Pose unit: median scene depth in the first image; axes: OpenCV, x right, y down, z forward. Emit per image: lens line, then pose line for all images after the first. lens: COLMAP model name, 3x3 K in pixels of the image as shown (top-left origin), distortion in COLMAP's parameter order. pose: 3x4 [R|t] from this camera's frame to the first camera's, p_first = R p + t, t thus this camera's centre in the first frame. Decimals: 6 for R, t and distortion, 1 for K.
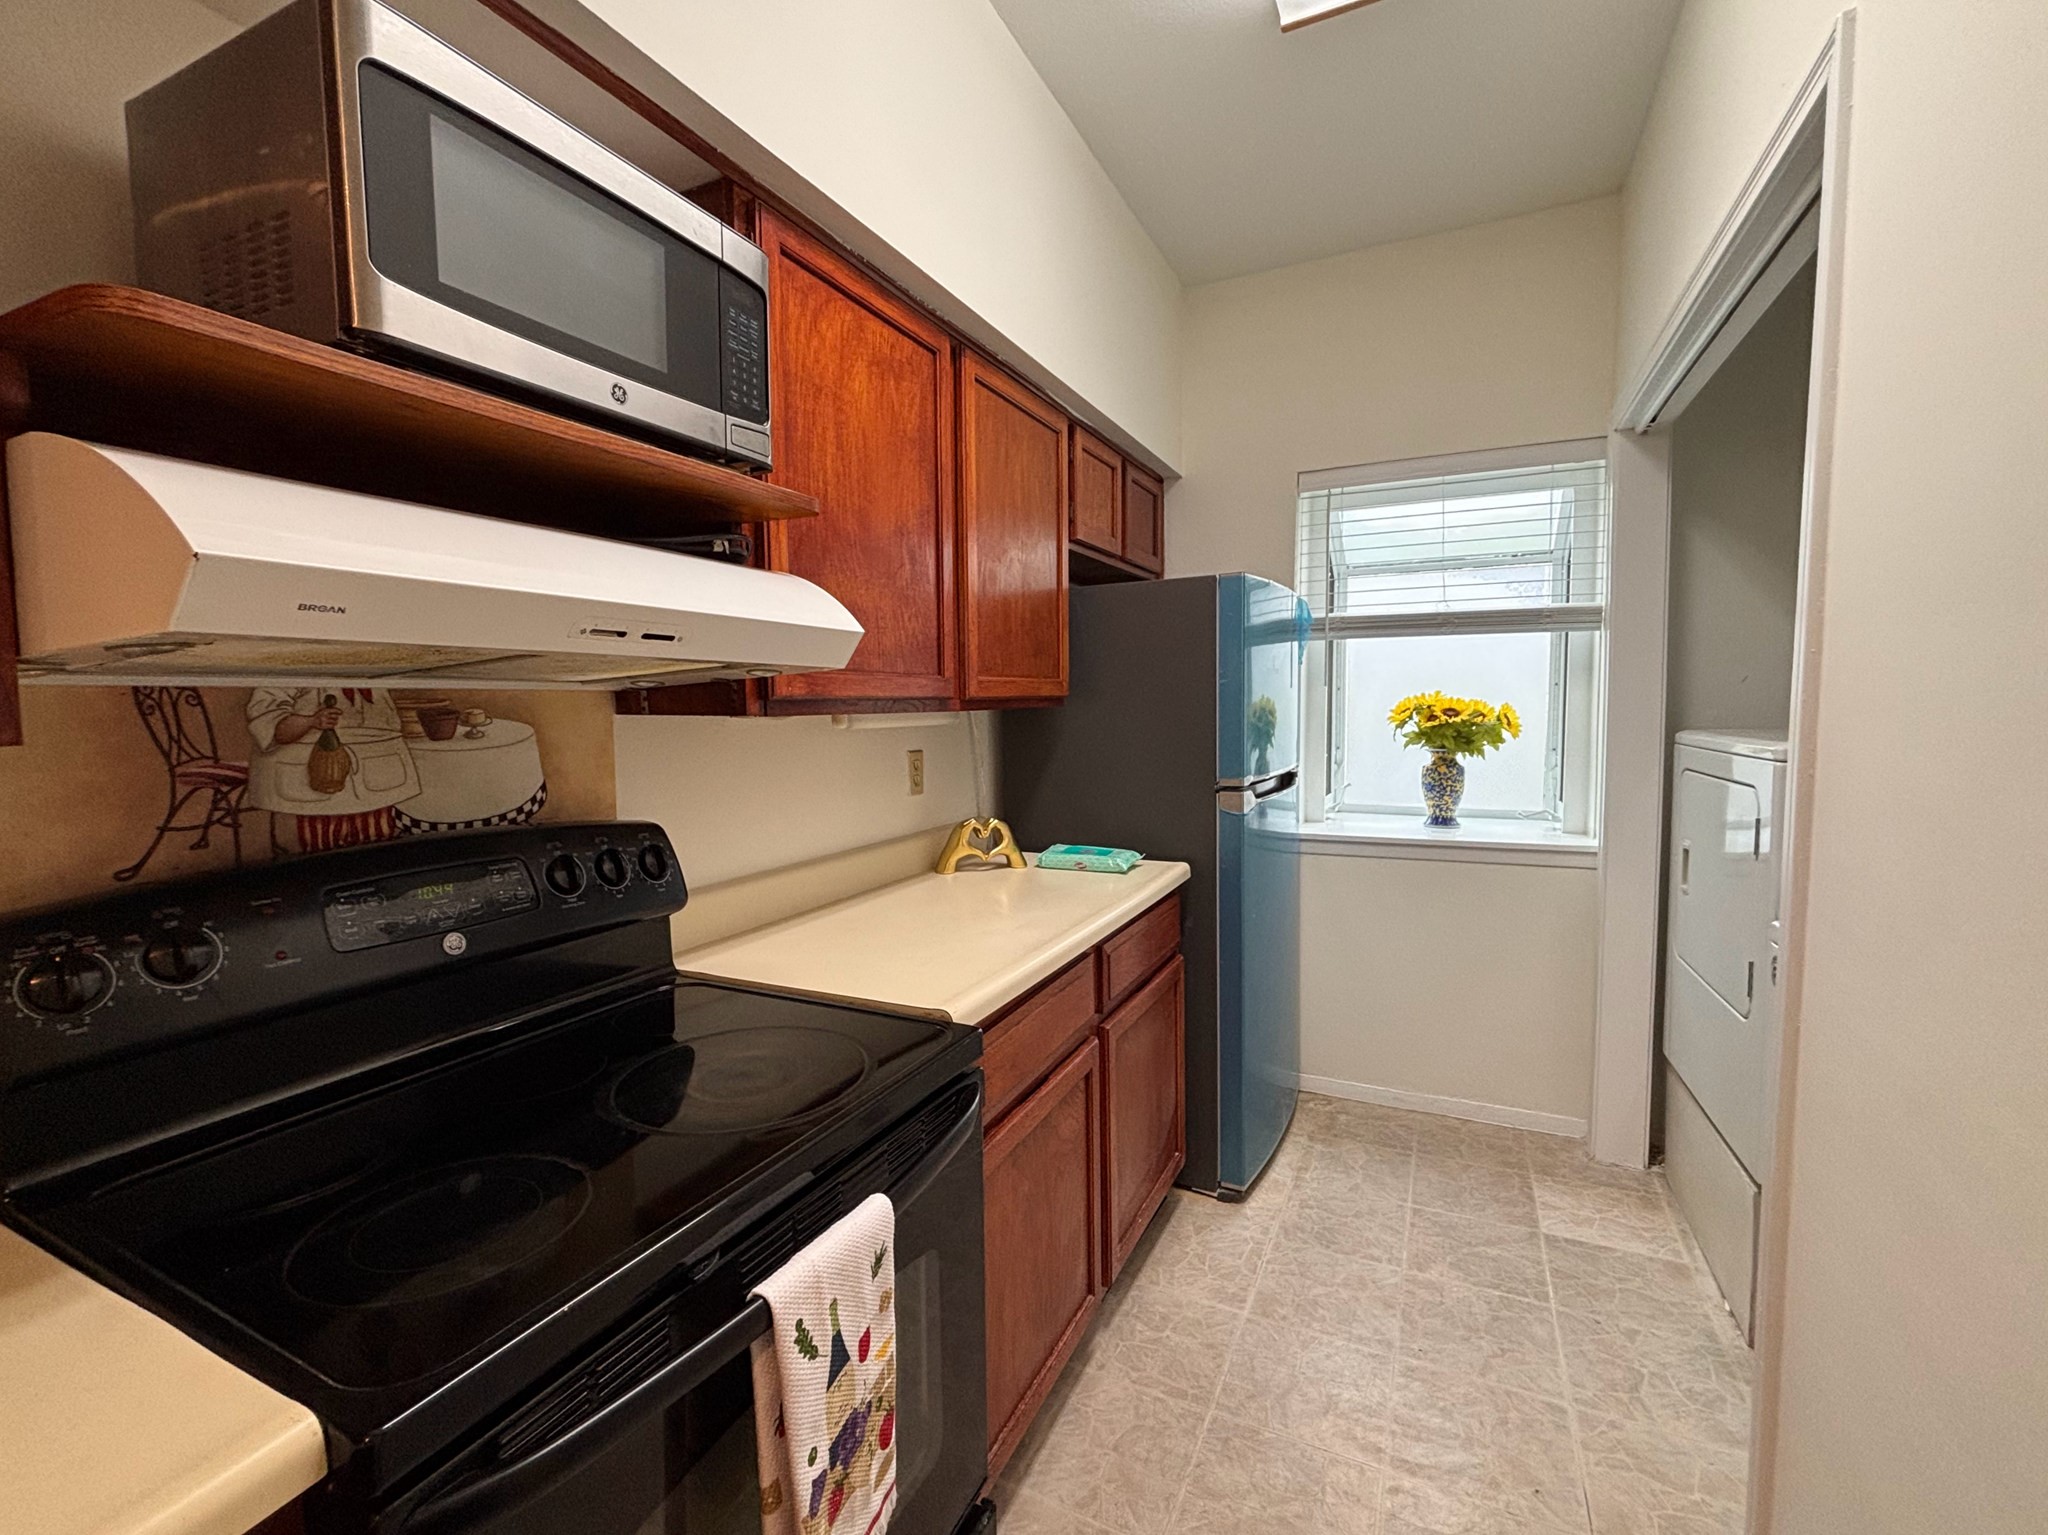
lens RADIAL K [[888.8, 0, 1025.6], [0, 888.8, 768.9], [0, 0, 1]] dist [-0.001125, -0.000151]
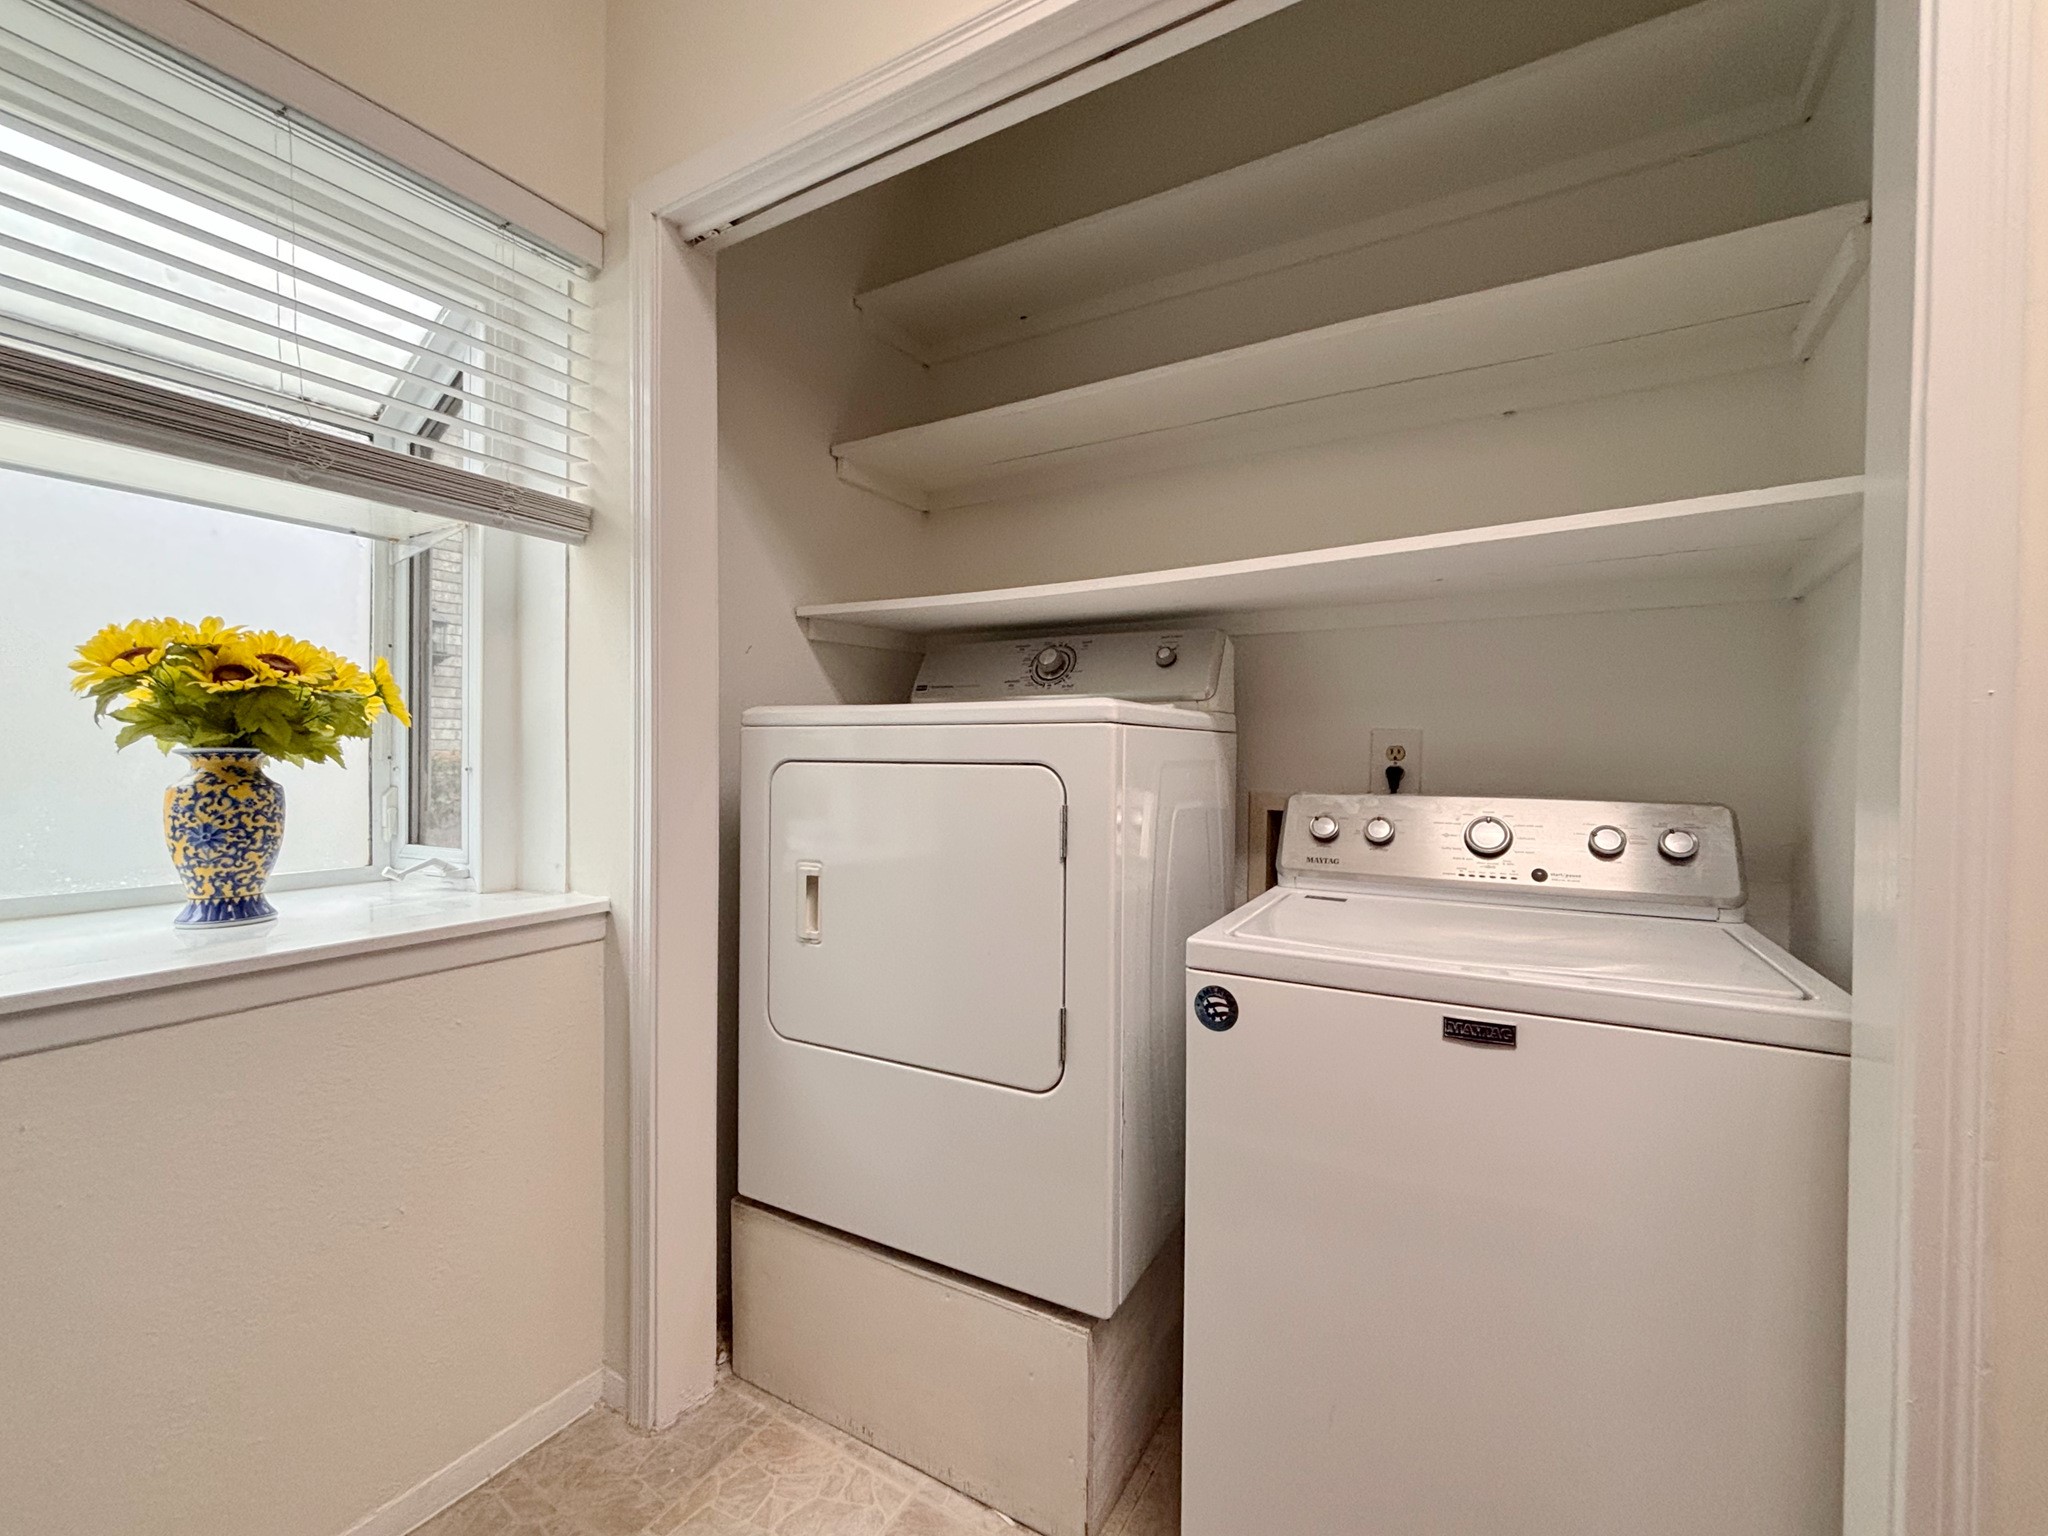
lens RADIAL K [[888.8, 0, 1019.3], [0, 888.8, 769.7], [0, 0, 1]] dist [-0.001125, -0.000151]
pose [[0.106583, 0.003107, 0.994299, 0.048099], [0.066664, 0.997723, -0.010264, 0.014619], [-0.992067, 0.067377, 0.106133, 0.415489]]
